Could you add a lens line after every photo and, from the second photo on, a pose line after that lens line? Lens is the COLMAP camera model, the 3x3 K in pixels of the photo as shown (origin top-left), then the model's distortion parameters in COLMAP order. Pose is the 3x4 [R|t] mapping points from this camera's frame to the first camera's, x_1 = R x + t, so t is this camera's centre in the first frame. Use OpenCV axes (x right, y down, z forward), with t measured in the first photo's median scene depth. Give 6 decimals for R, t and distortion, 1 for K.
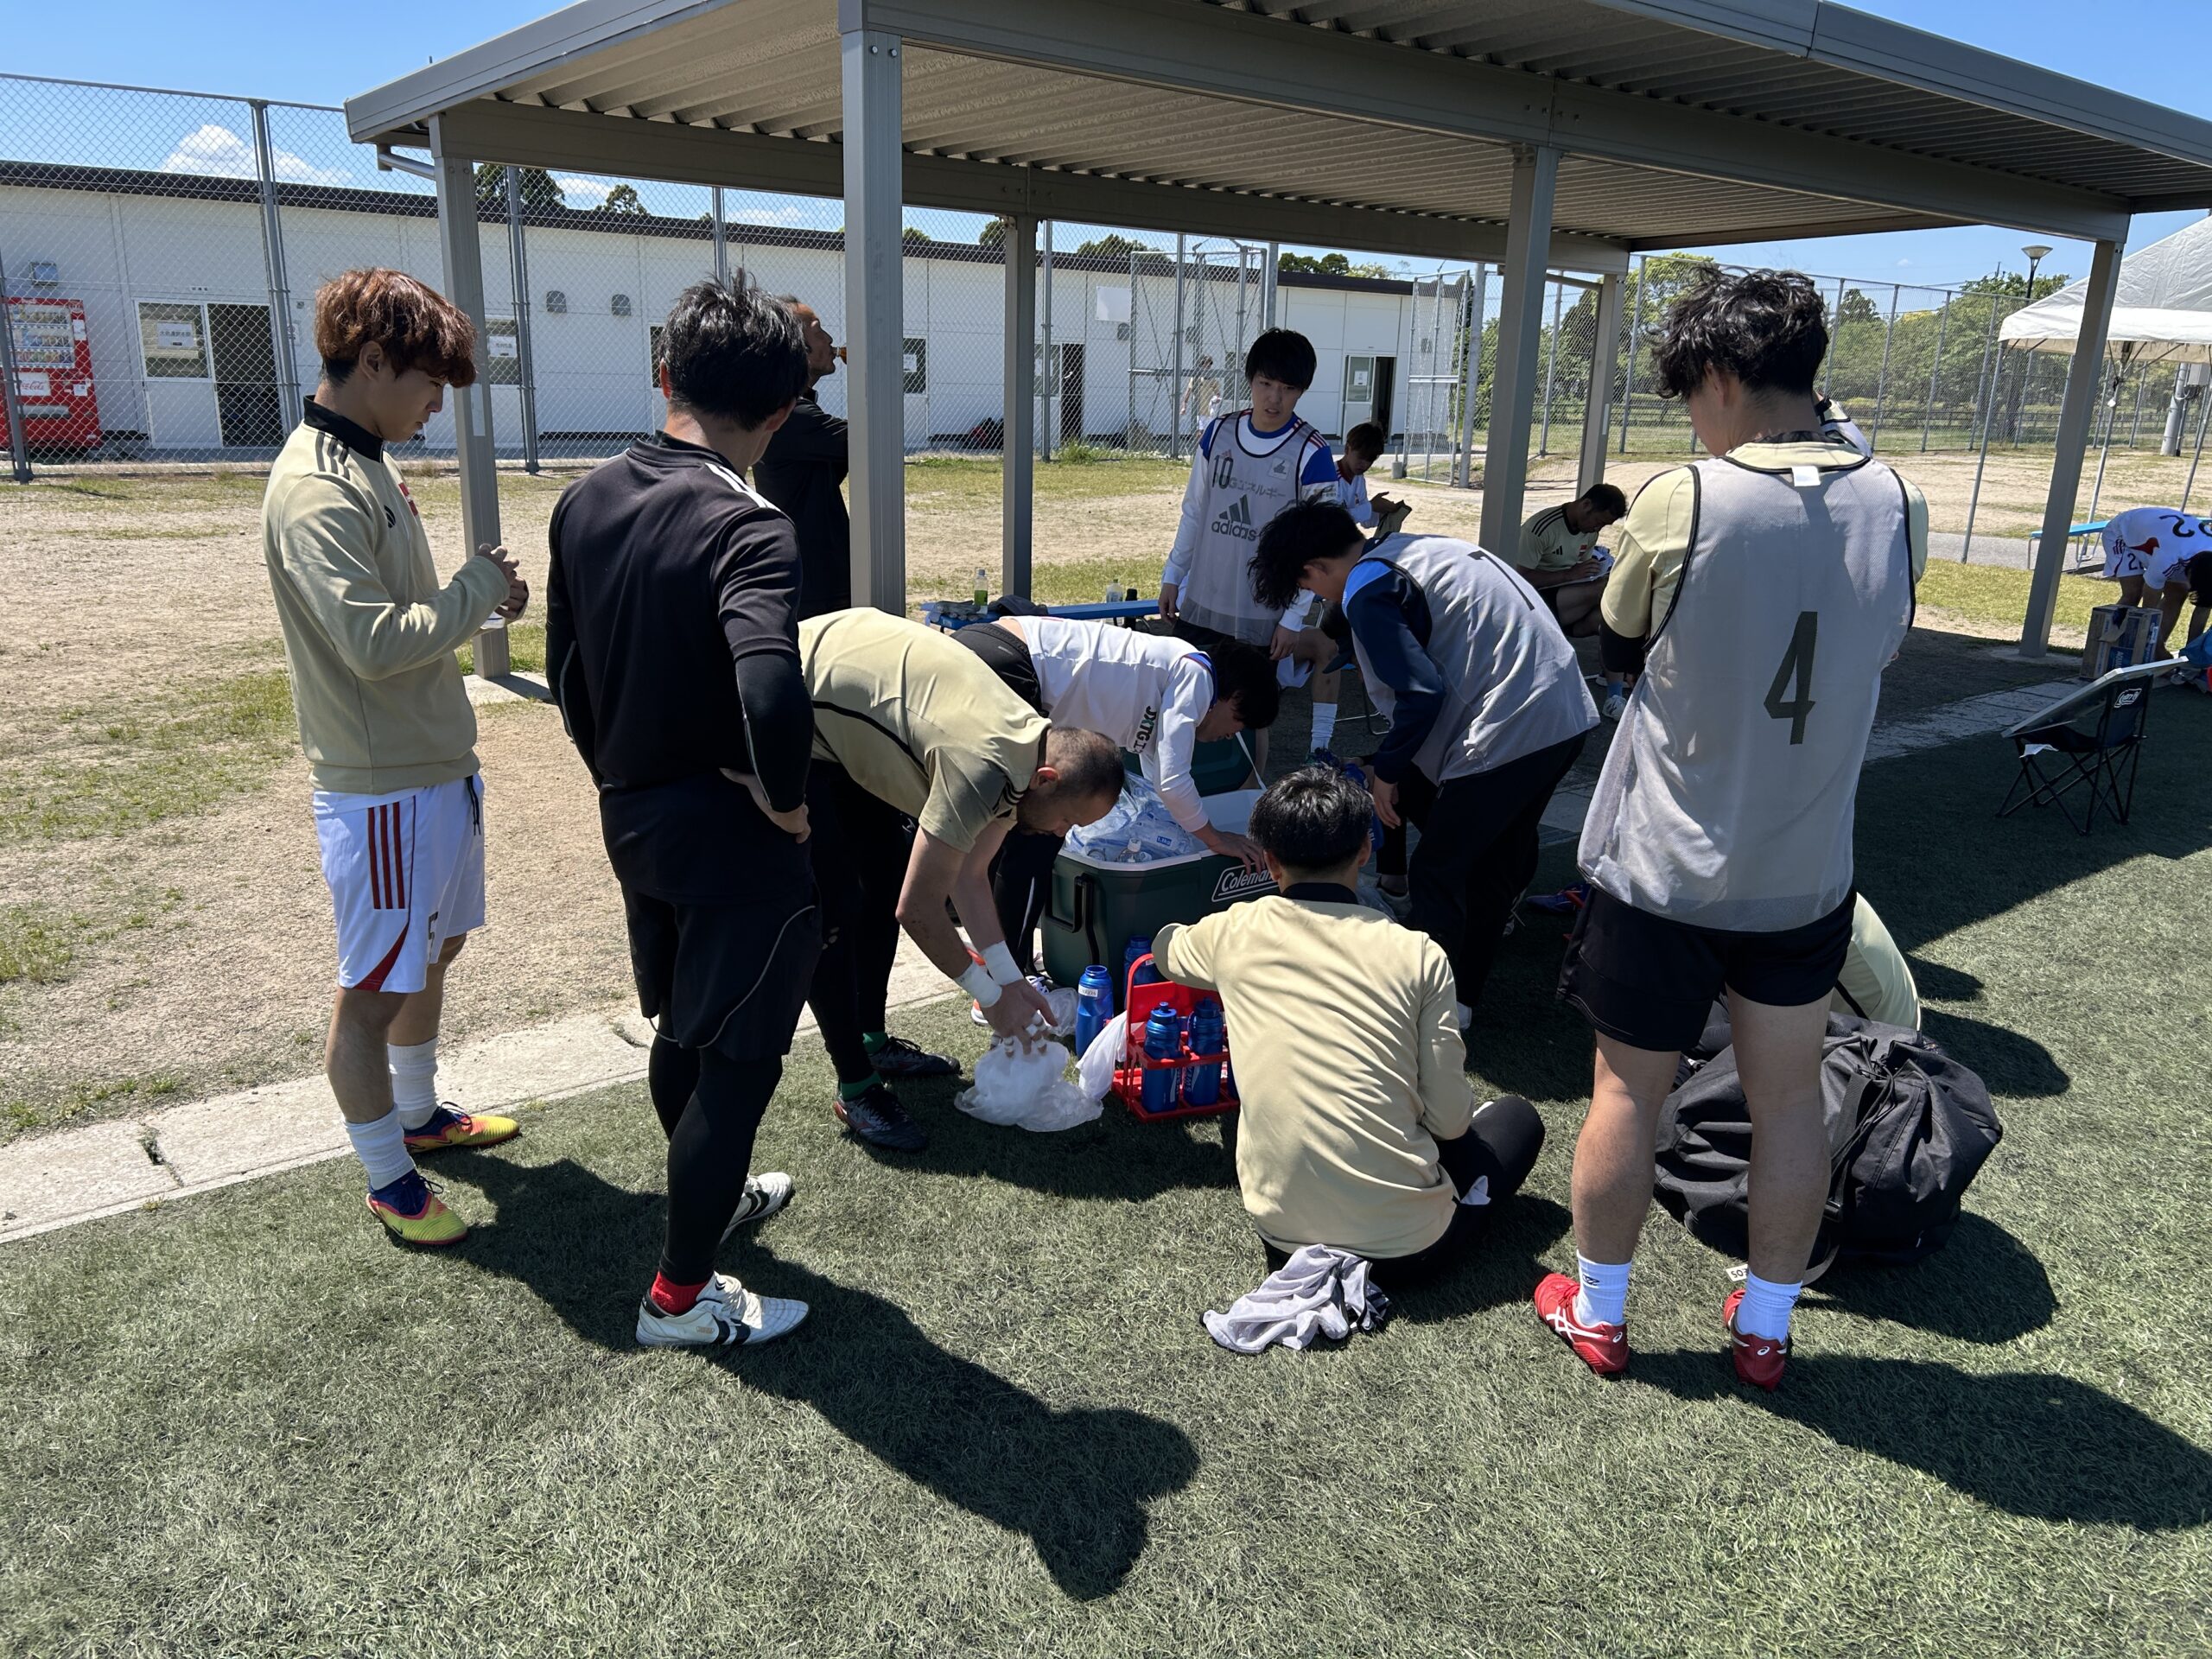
lens RADIAL K [[1650.6, 0, 1118.9], [0, 1650.6, 843.7], [0, 0, 1]] dist [0.047952, -0.049537]
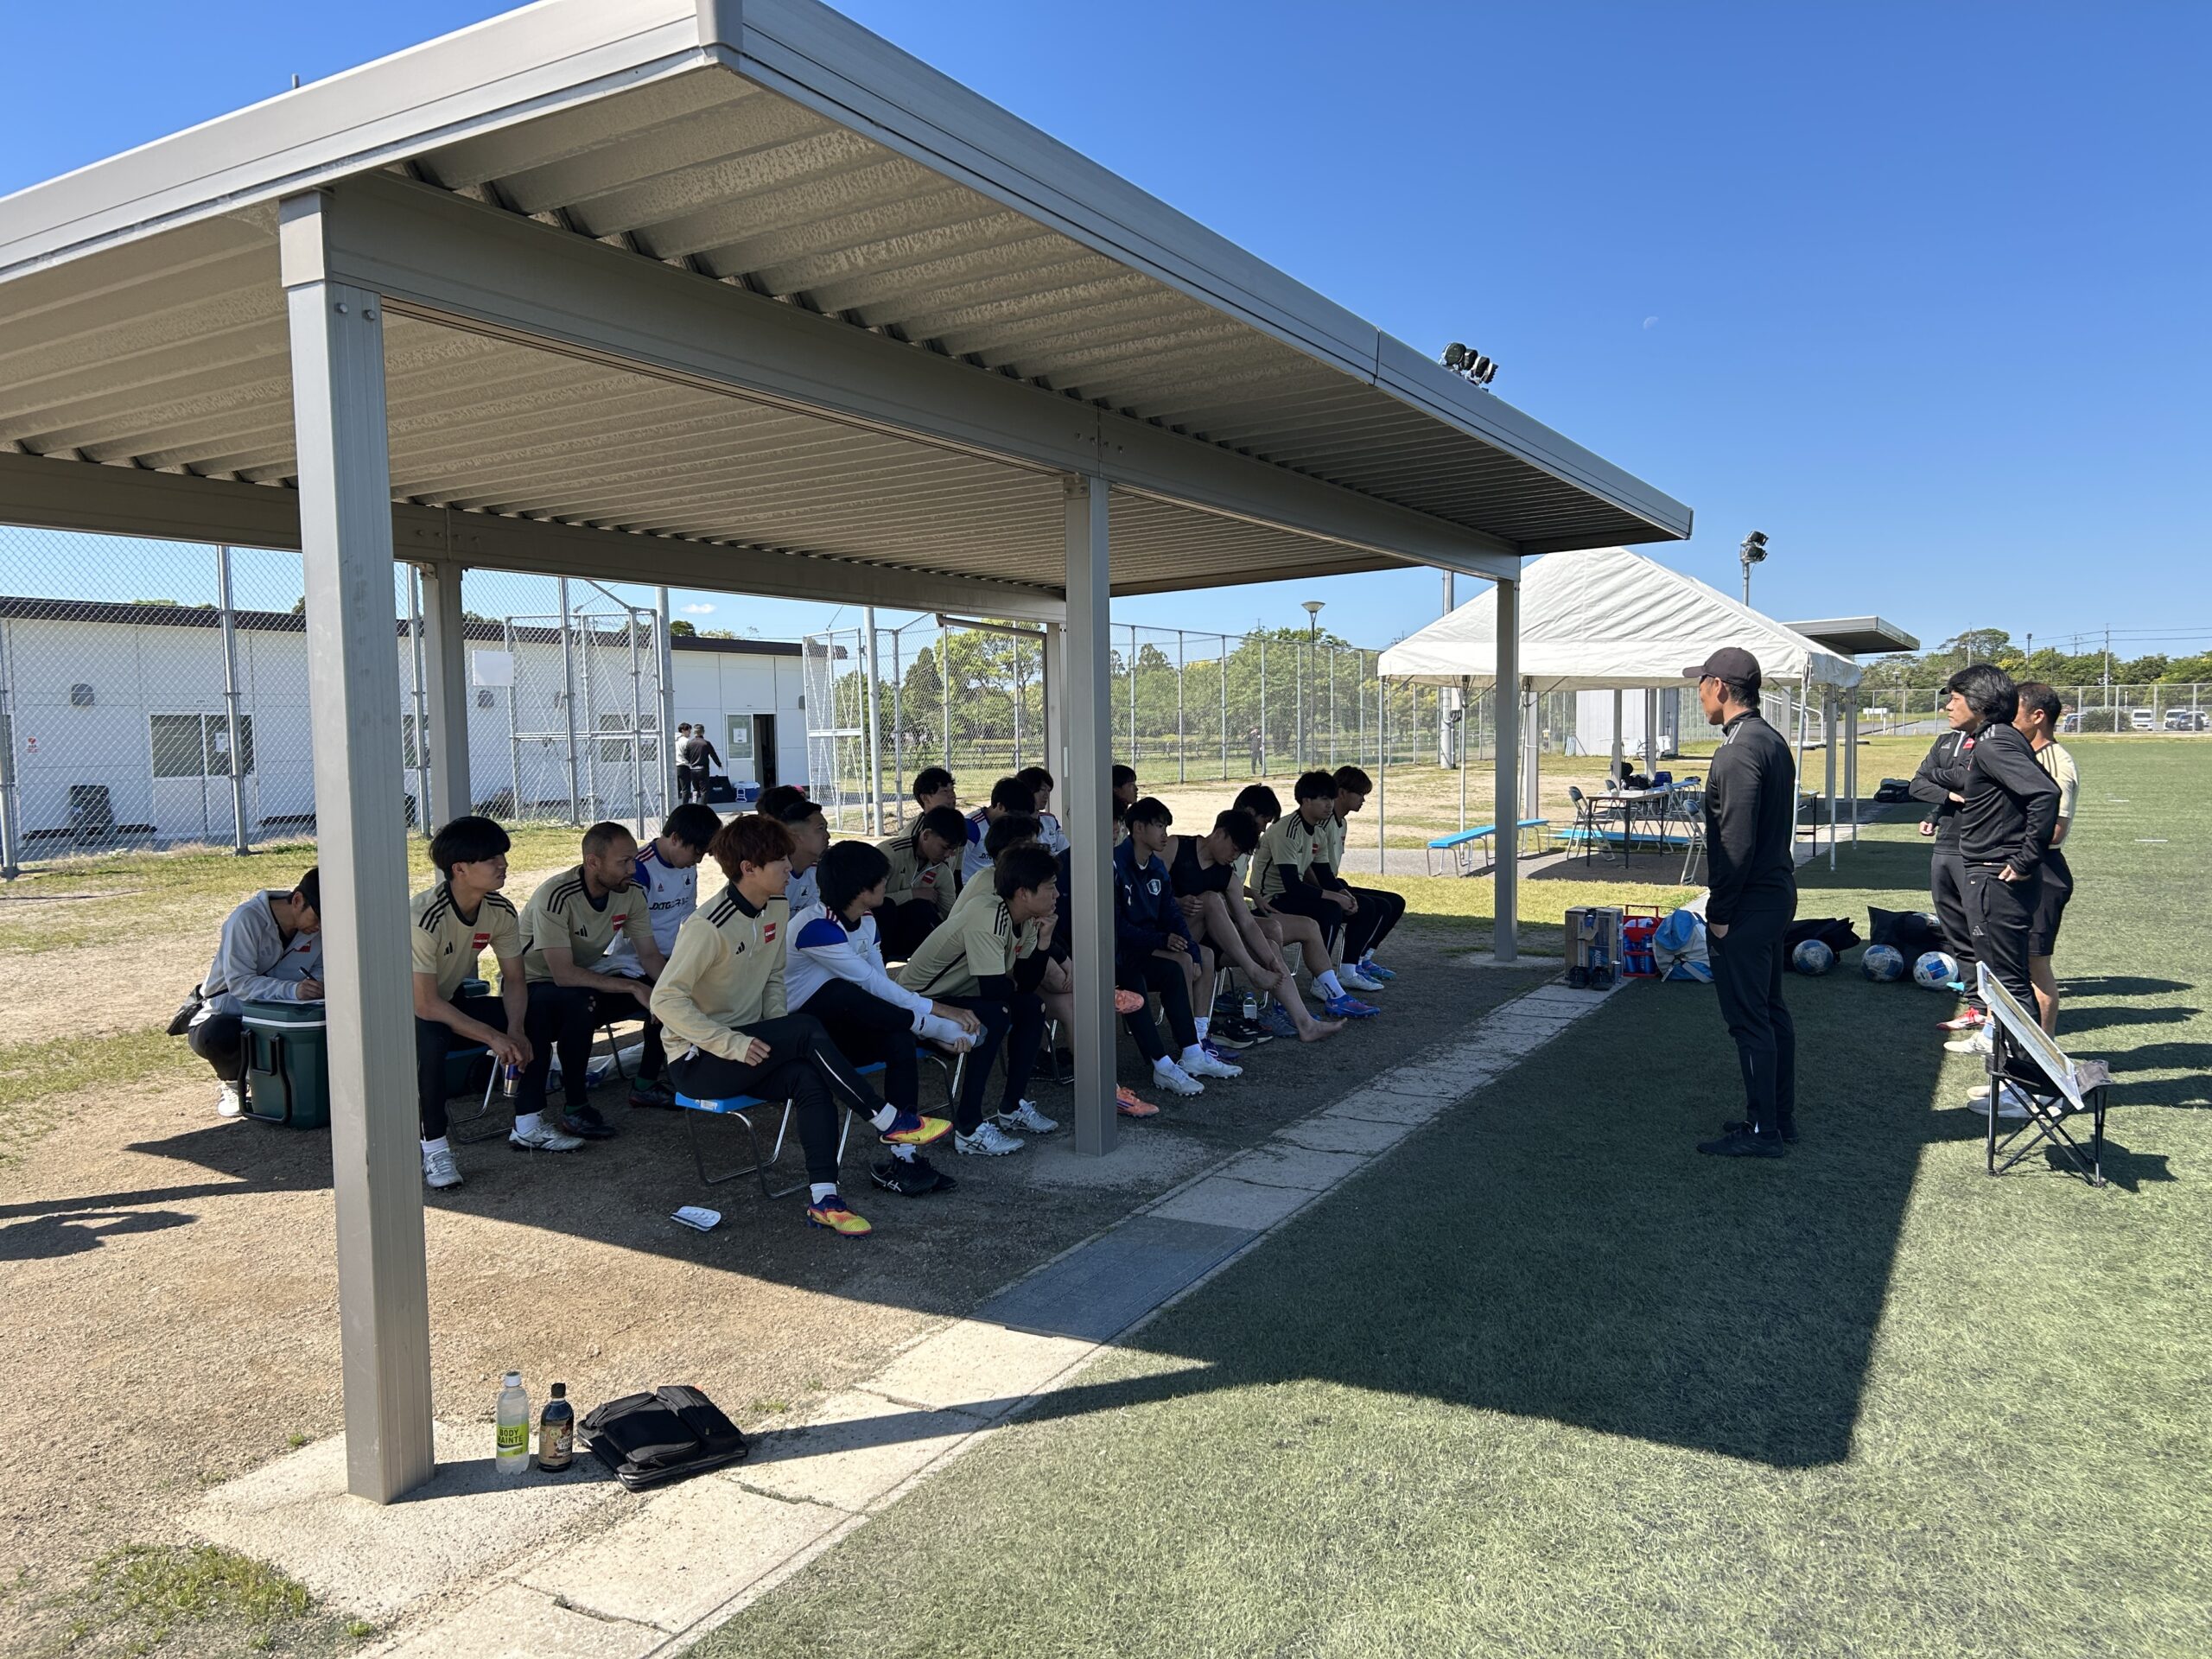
lens RADIAL K [[1650.6, 0, 1106.4], [0, 1650.6, 863.2], [0, 0, 1]] dist [0.047952, -0.049537]
pose [[0.929893, -0.074501, 0.360207, -0.024873], [0.142950, 0.975493, -0.167271, -0.016291], [-0.338918, 0.207036, 0.917753, 0.058968]]
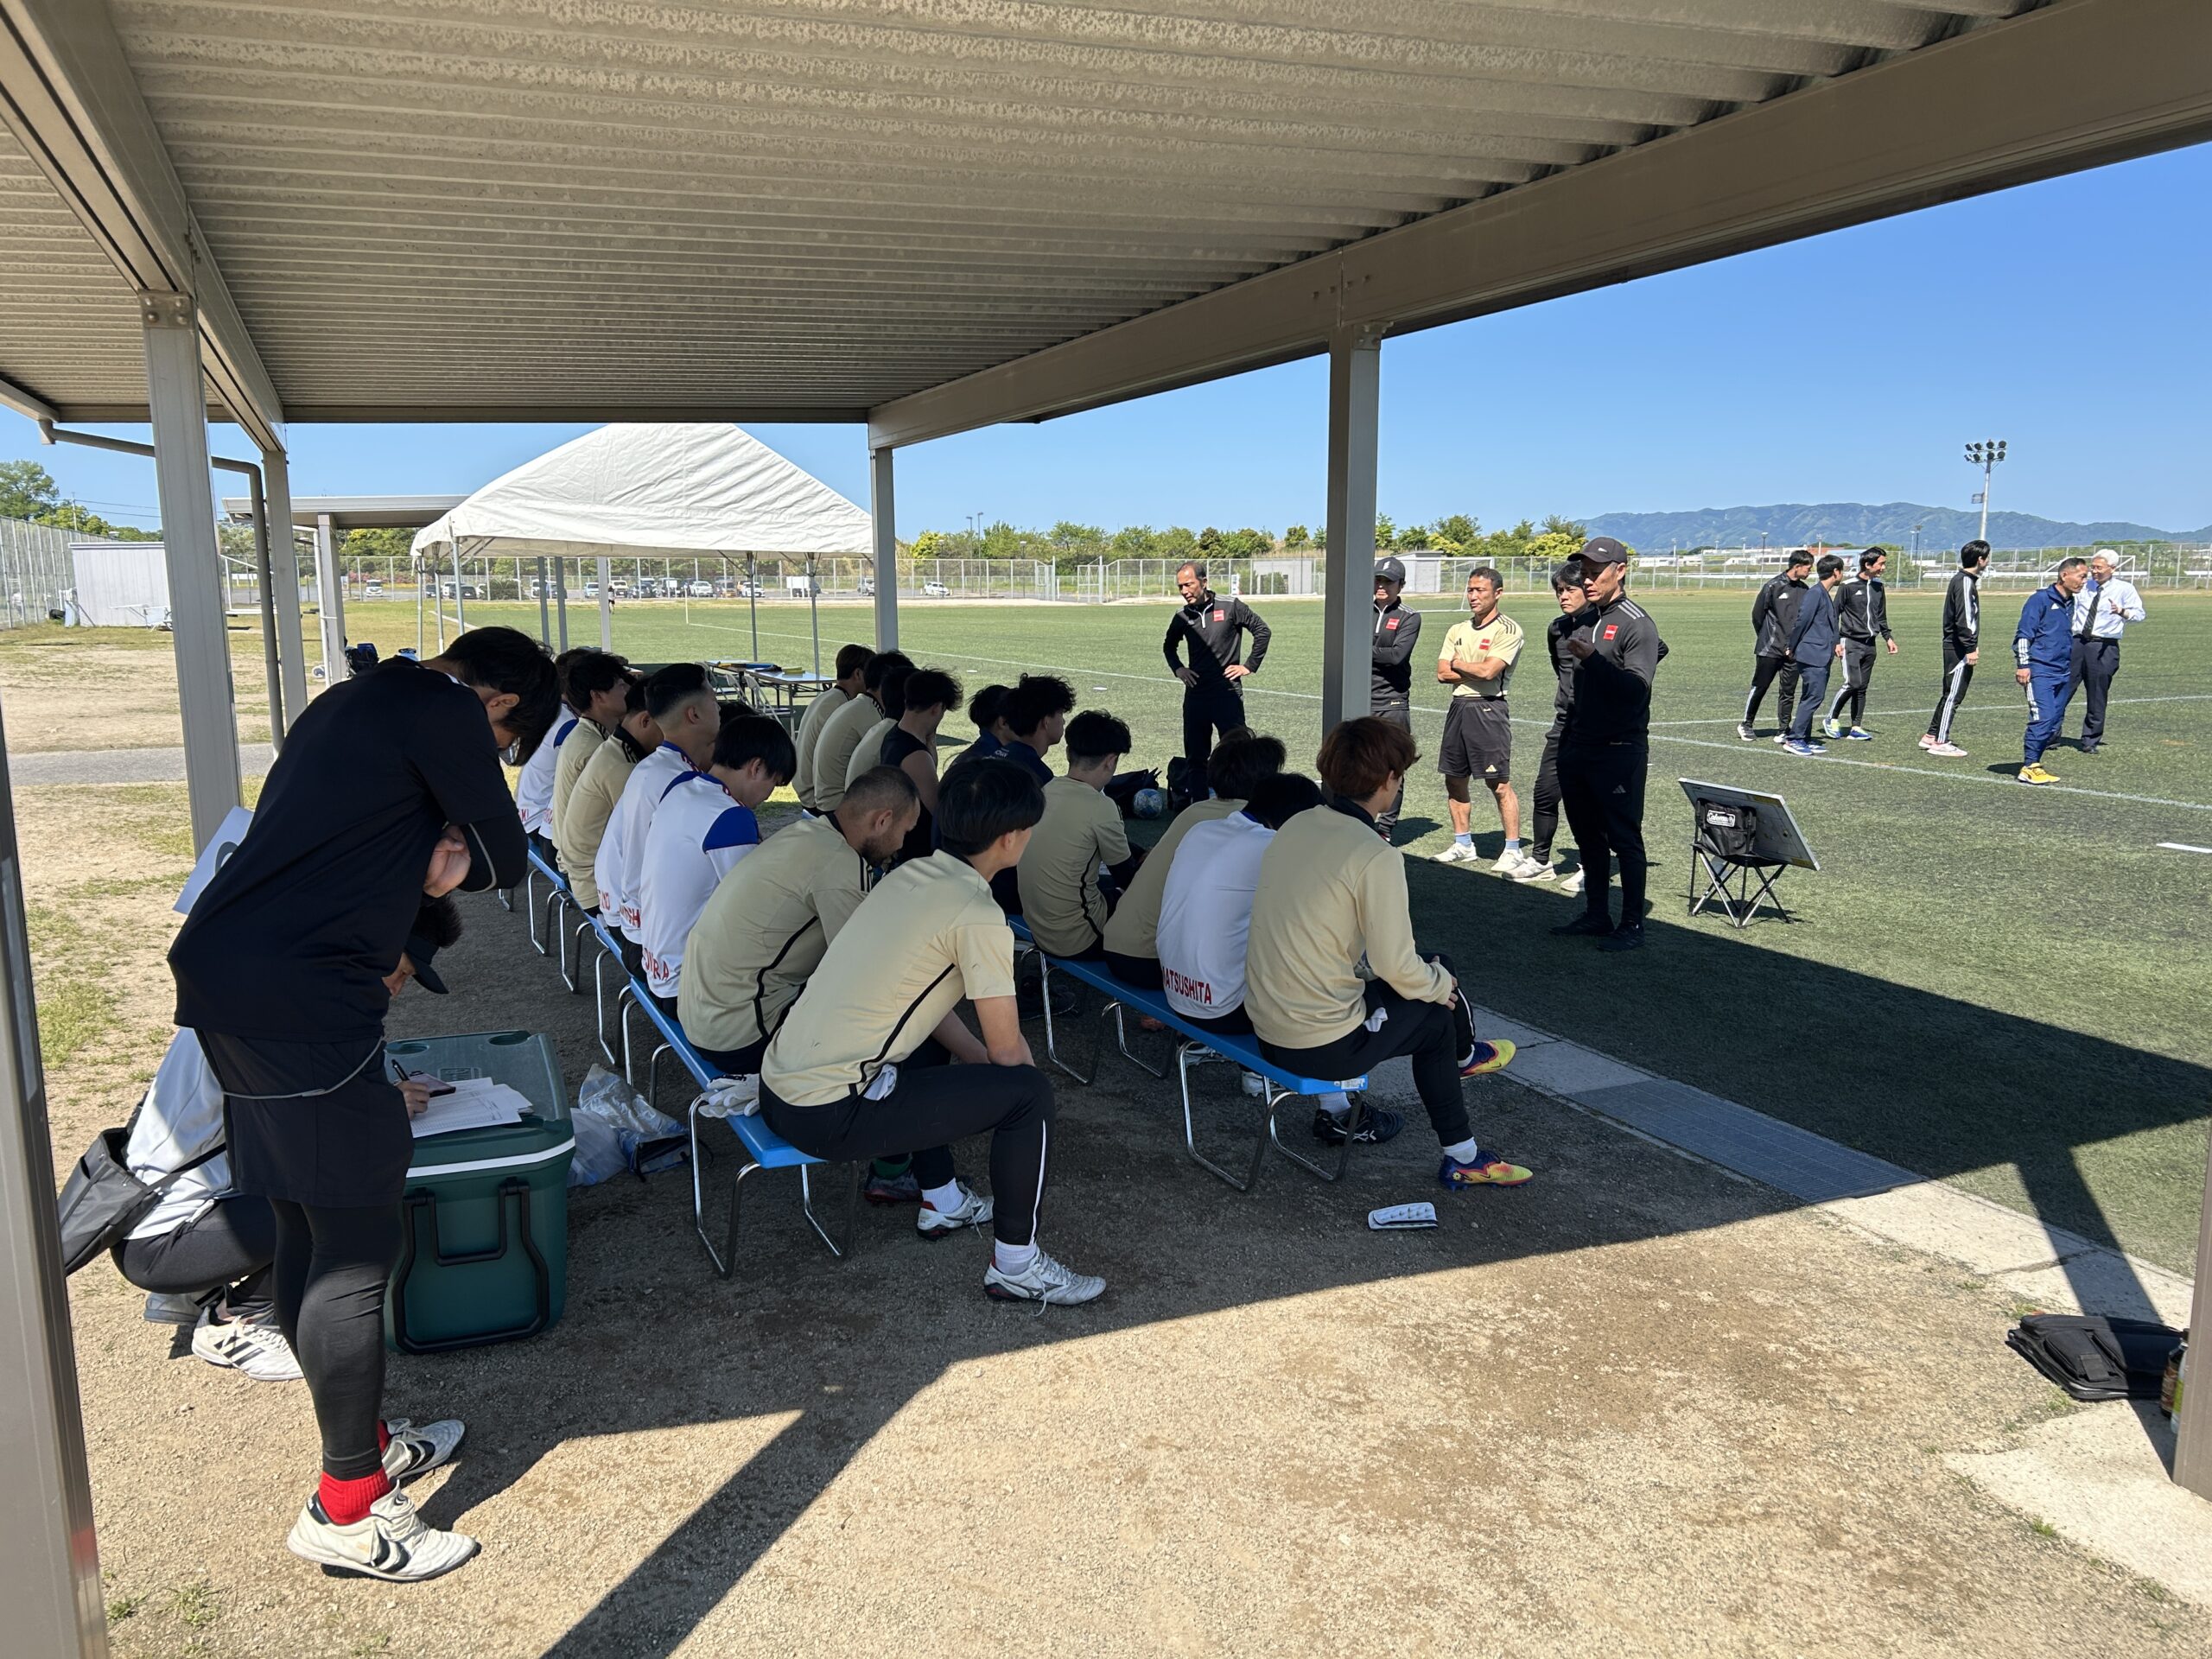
lens RADIAL K [[1650.6, 0, 1106.2], [0, 1650.6, 843.6], [0, 0, 1]] dist [0.047952, -0.049537]
pose [[0.271234, -0.181641, 0.945219, -0.182130], [0.275900, 0.955495, 0.104445, -0.086557], [-0.922123, 0.232457, 0.309278, 0.271404]]
